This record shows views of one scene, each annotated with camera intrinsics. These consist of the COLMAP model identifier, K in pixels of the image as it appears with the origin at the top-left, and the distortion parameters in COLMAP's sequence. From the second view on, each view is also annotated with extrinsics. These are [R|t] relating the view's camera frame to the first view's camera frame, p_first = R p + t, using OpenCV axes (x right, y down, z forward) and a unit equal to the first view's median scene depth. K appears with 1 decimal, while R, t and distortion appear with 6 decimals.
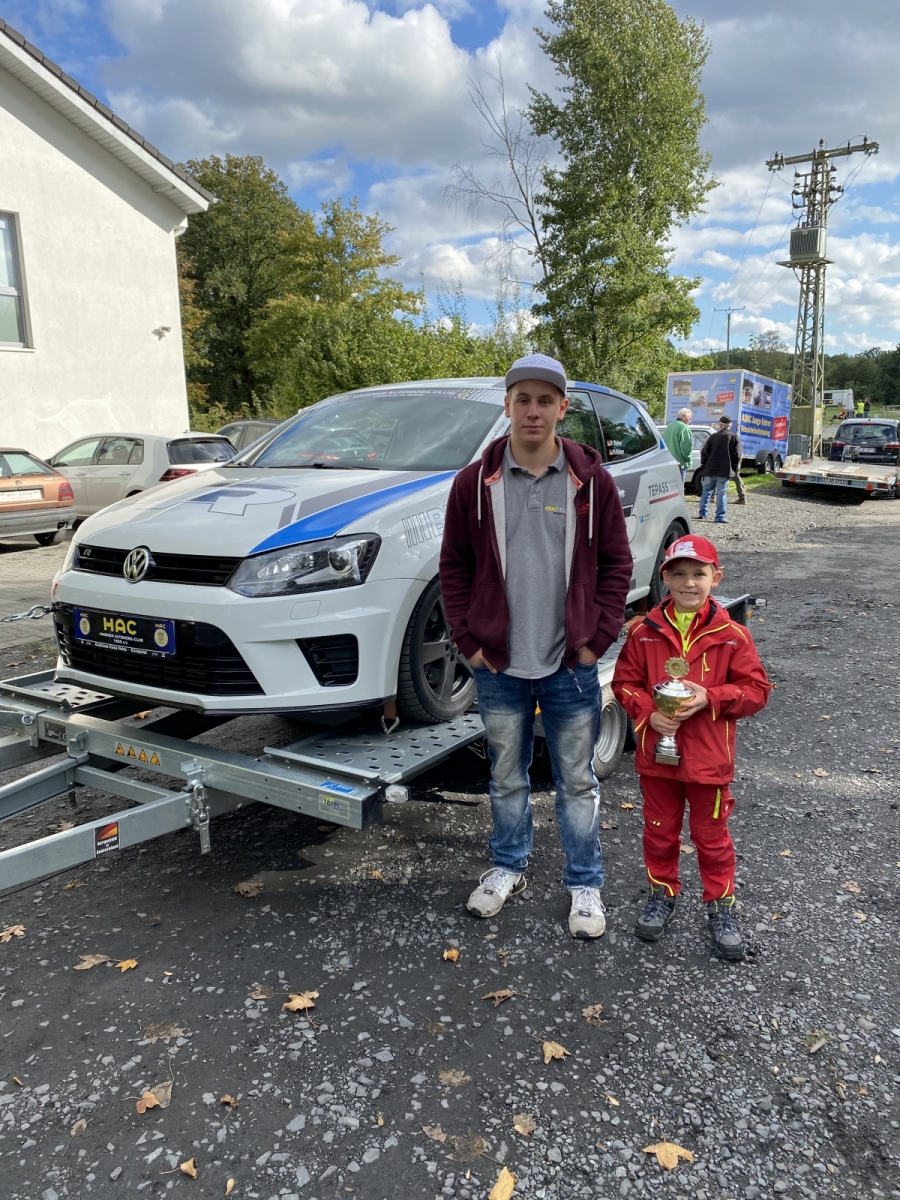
lens RADIAL K [[908.7, 0, 456.2], [0, 908.7, 595.9], [0, 0, 1]] dist [0.025060, -0.028857]
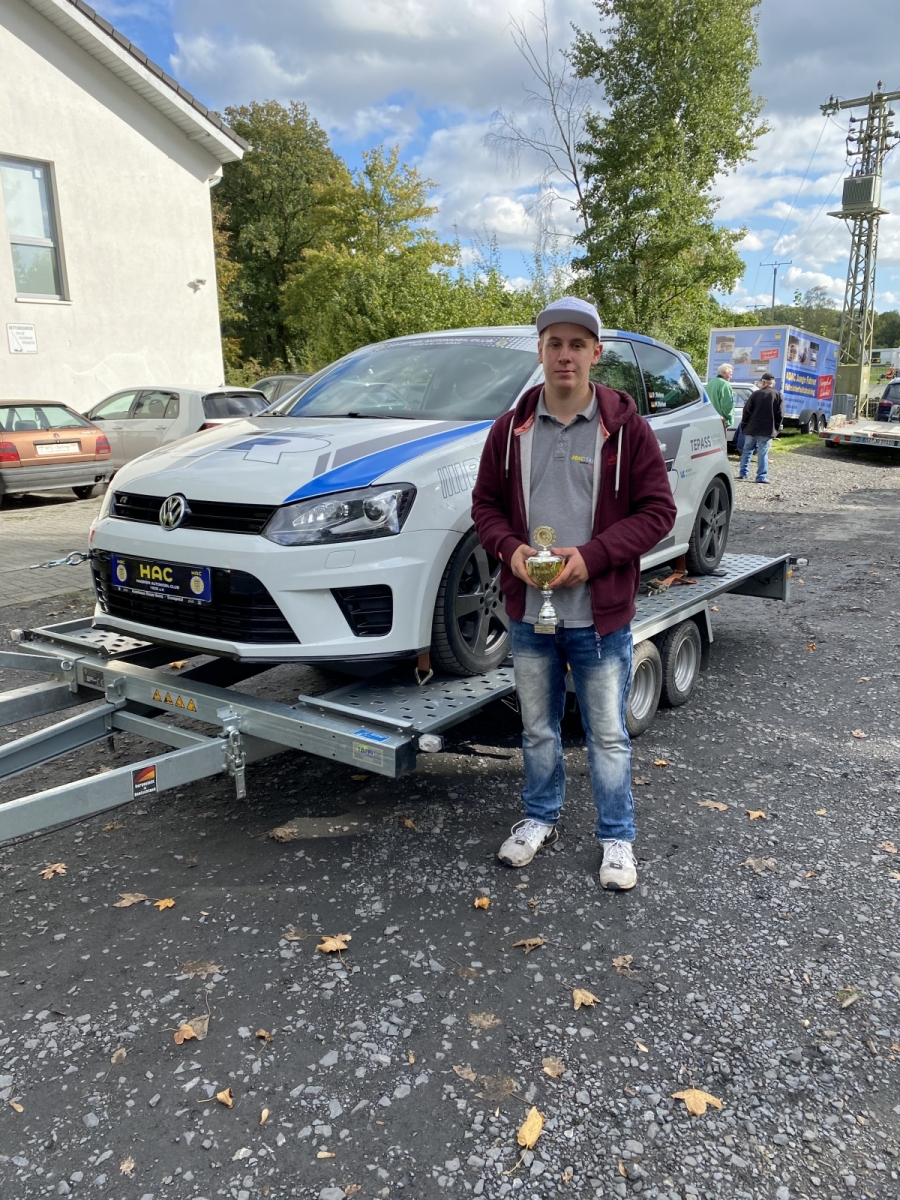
lens RADIAL K [[908.7, 0, 455.2], [0, 908.7, 605.9], [0, 0, 1]] dist [0.025060, -0.028857]
pose [[0.999224, 0.015174, -0.036348, -0.003167], [-0.013170, 0.998413, 0.054757, 0.009370], [0.037121, -0.054236, 0.997838, 0.009544]]
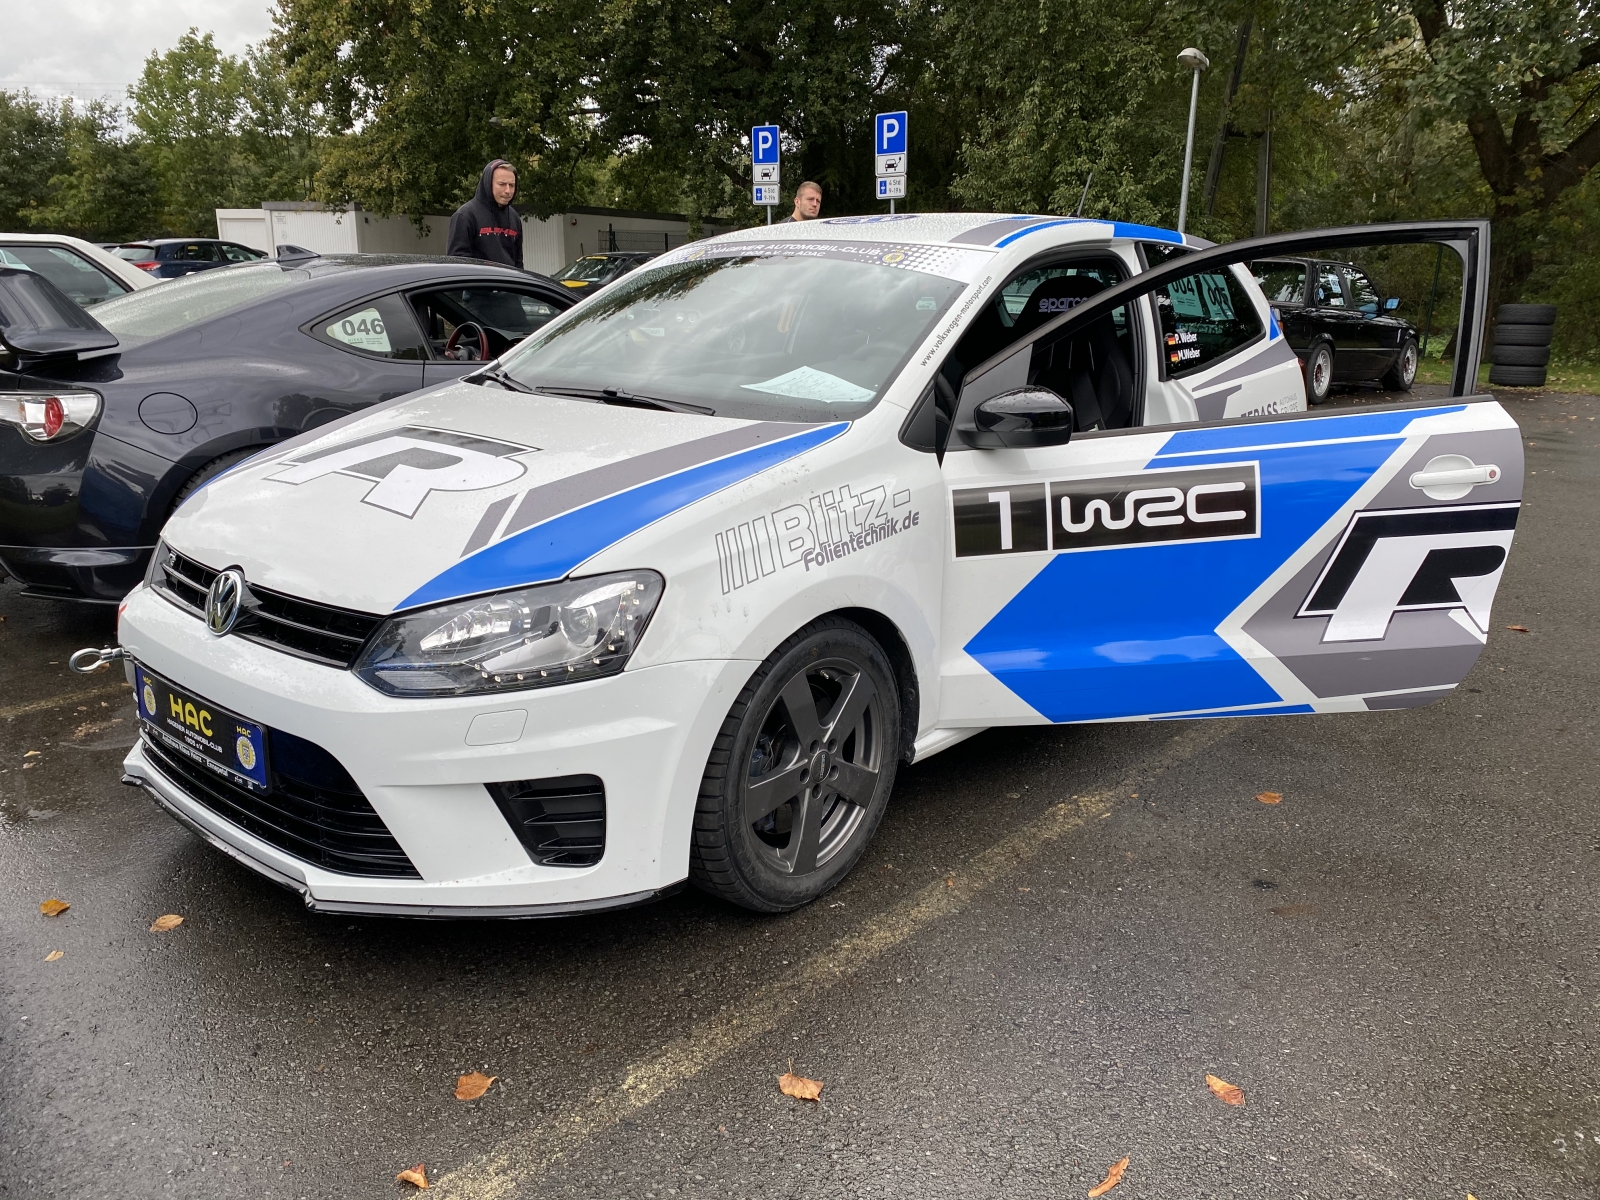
lens RADIAL K [[1211.6, 0, 797.9], [0, 1211.6, 593.7], [0, 0, 1]] dist [0.025060, -0.028857]
pose [[0.989164, 0.050080, -0.138010, 0.078527], [-0.036590, 0.994454, 0.098601, -0.117157], [0.142182, -0.092483, 0.985511, 0.331768]]
